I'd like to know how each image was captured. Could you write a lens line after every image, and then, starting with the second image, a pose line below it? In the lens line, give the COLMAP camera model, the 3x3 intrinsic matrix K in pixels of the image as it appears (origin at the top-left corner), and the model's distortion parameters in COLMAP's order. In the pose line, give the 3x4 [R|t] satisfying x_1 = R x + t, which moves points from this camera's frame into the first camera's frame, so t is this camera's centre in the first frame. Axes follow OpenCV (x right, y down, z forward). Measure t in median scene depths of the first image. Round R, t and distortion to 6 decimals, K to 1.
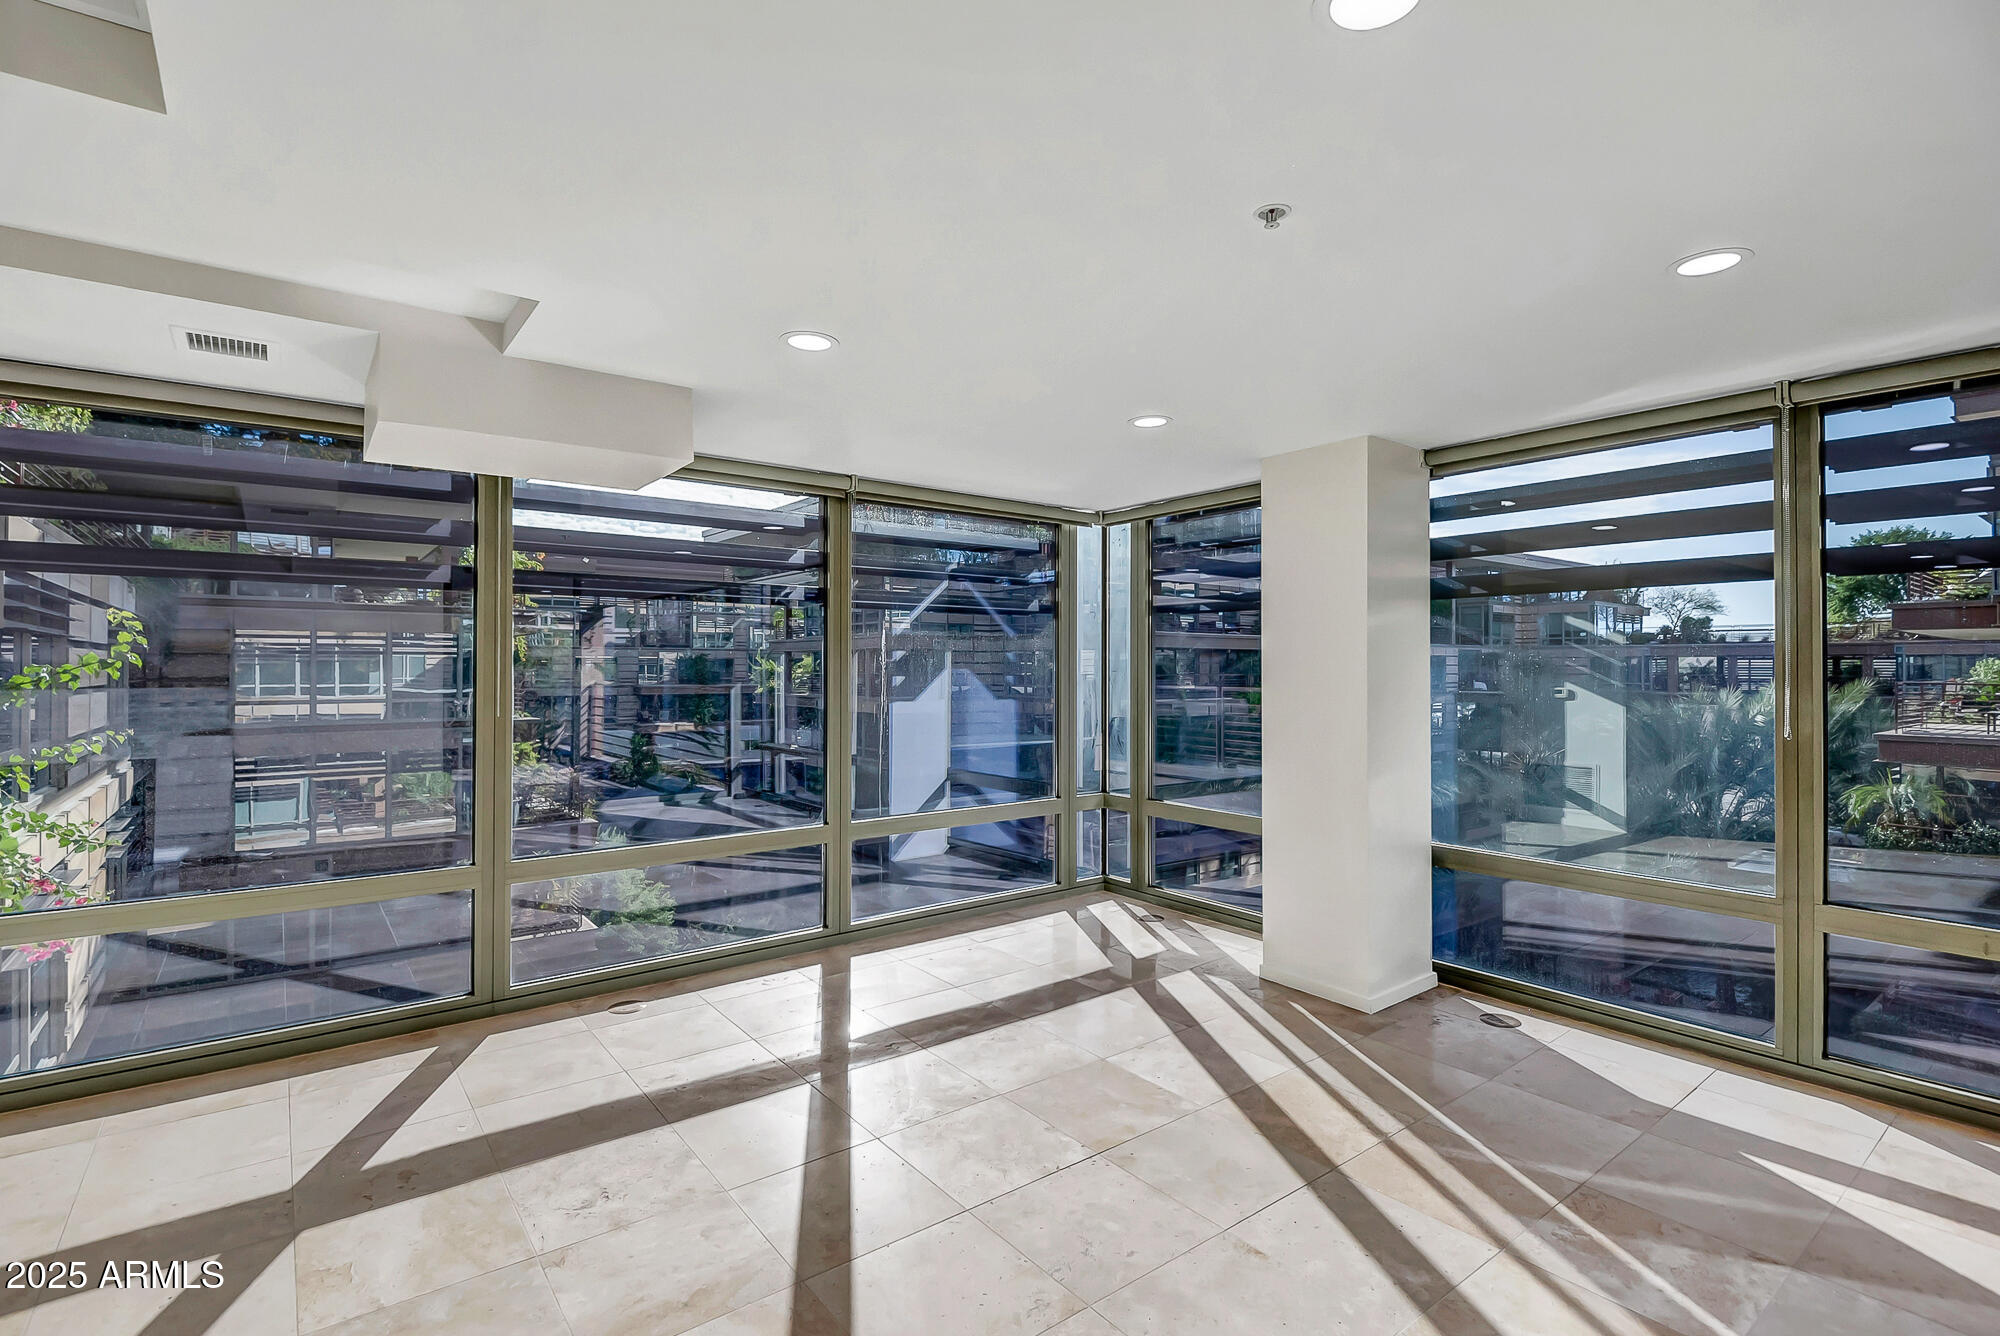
lens RADIAL K [[952.1, 0, 1024.0], [0, 952.1, 663.4], [0, 0, 1]] dist [-0.002793, -0.001004]
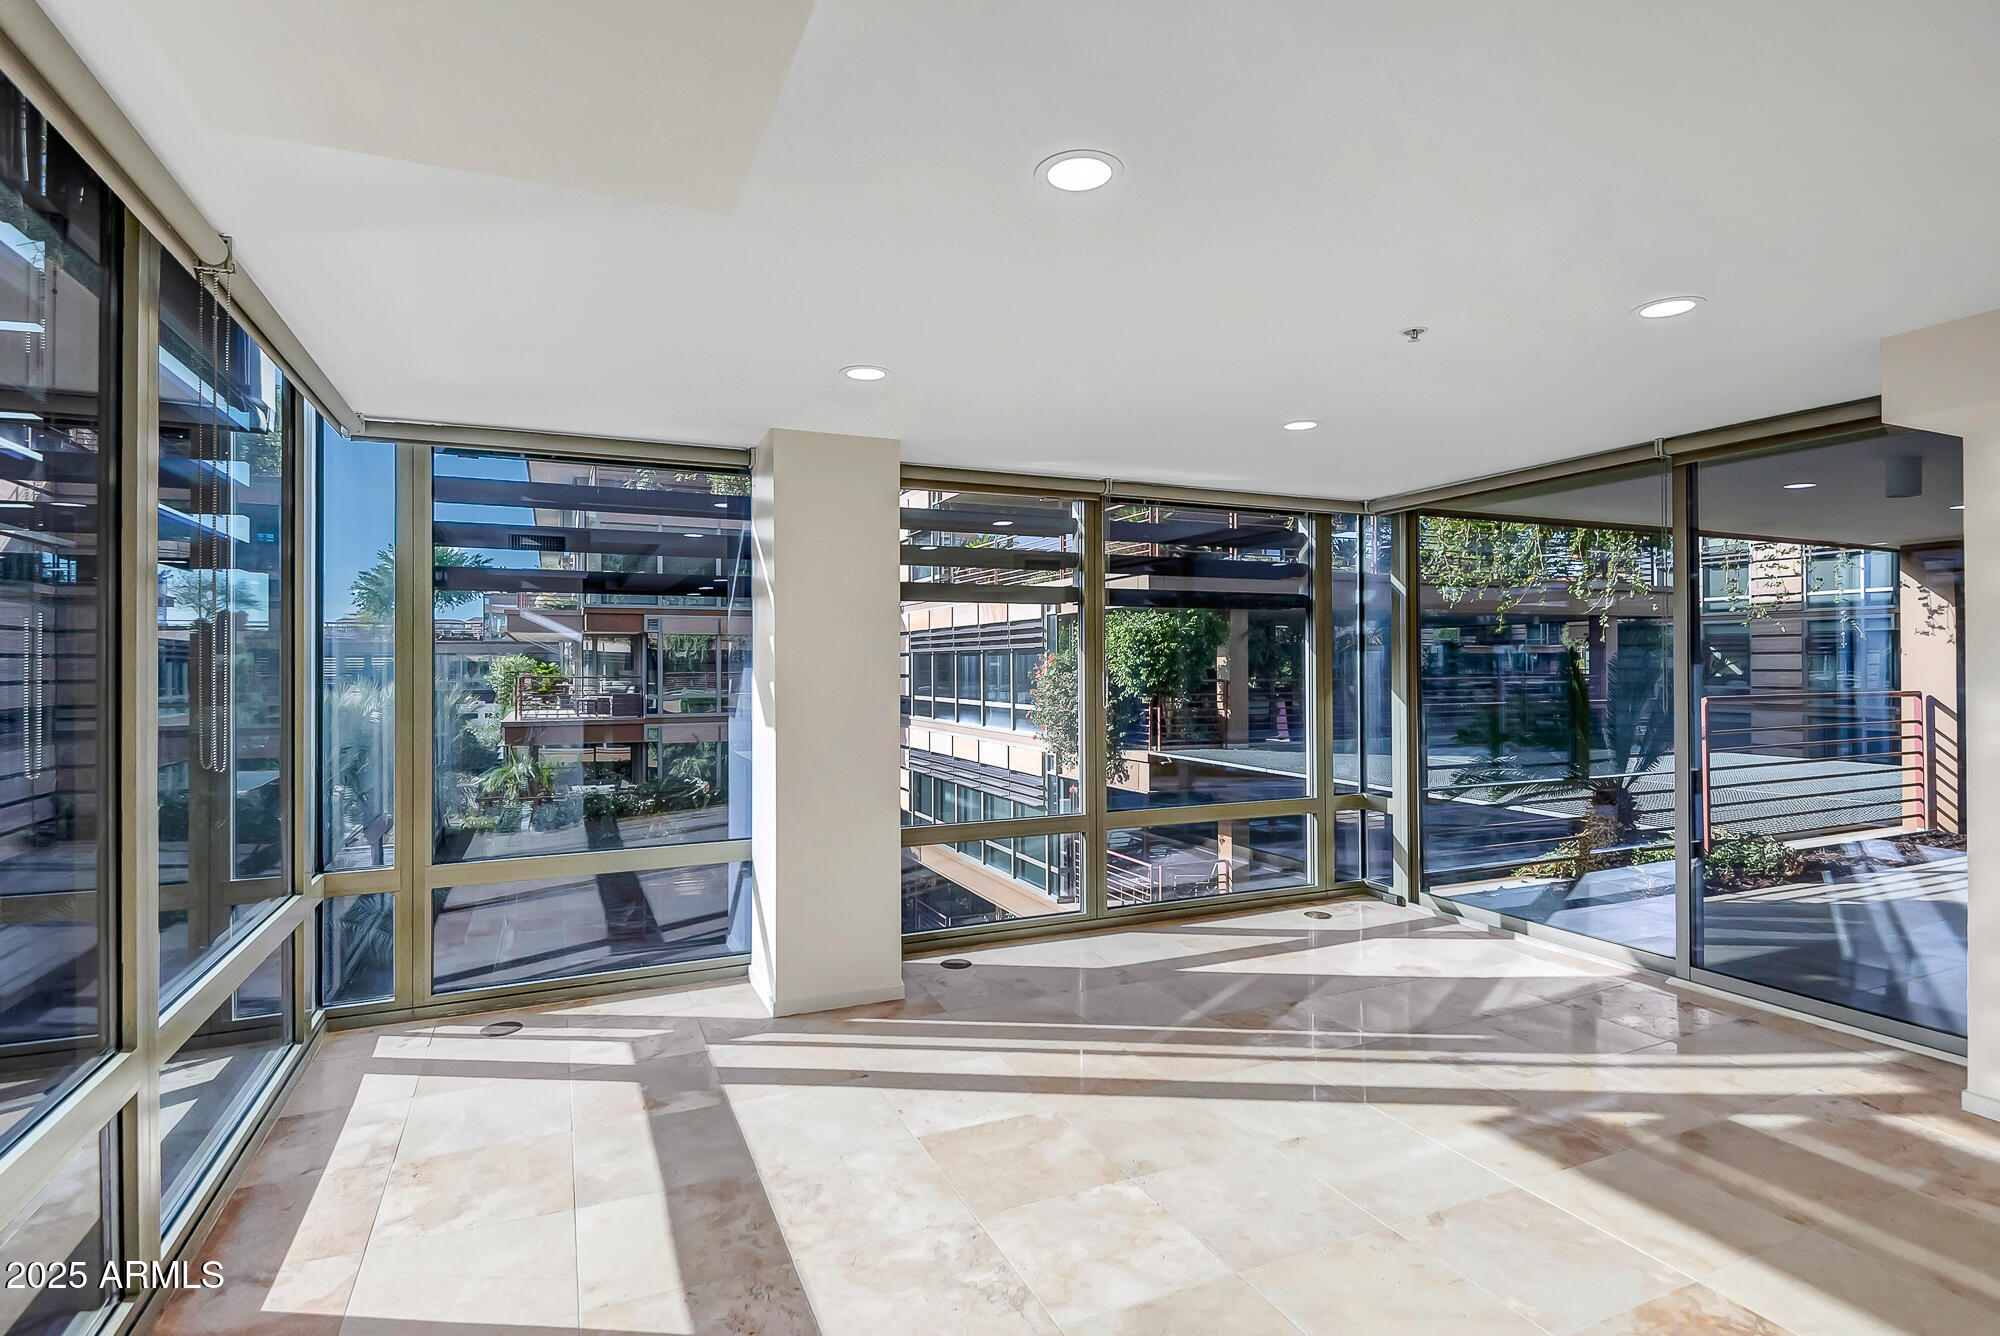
lens RADIAL K [[989.1, 0, 1000.0], [0, 989.1, 668.0], [0, 0, 1]] dist [0.094725, -0.103922]
pose [[0.226196, -0.004389, 0.974072, -0.611040], [-0.003088, 0.999982, 0.005223, 0.001686], [-0.974077, -0.004189, 0.226178, 0.595403]]
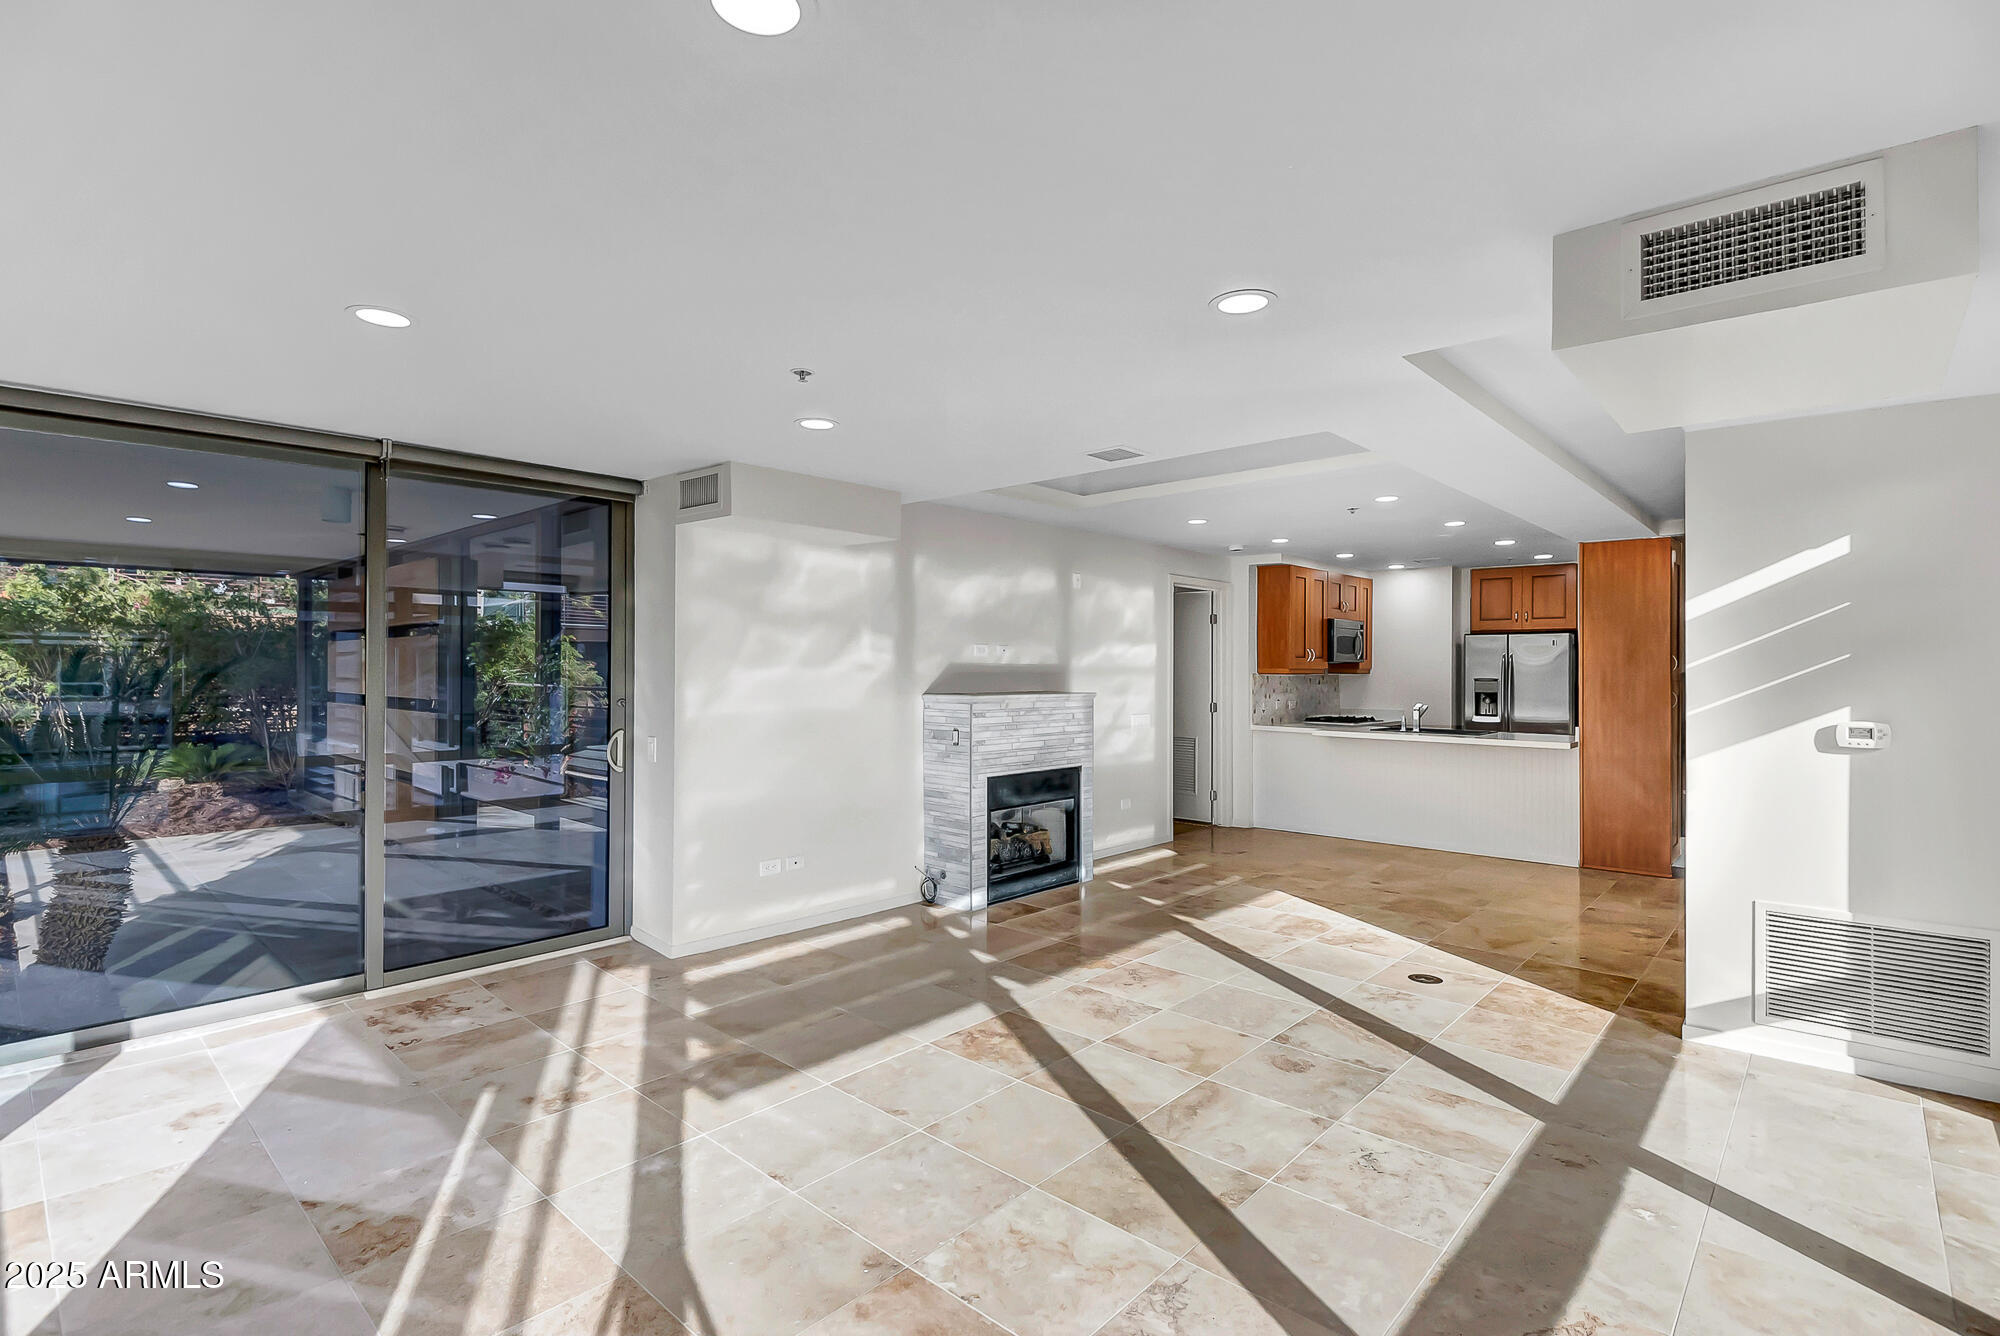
lens RADIAL K [[952.1, 0, 1024.0], [0, 952.1, 663.4], [0, 0, 1]] dist [-0.002793, -0.001004]
pose [[-0.984363, -0.005978, -0.176048, 0.084164], [-0.004935, 0.999968, -0.006357, -0.002885], [0.176081, -0.005389, -0.984361, 1.210891]]
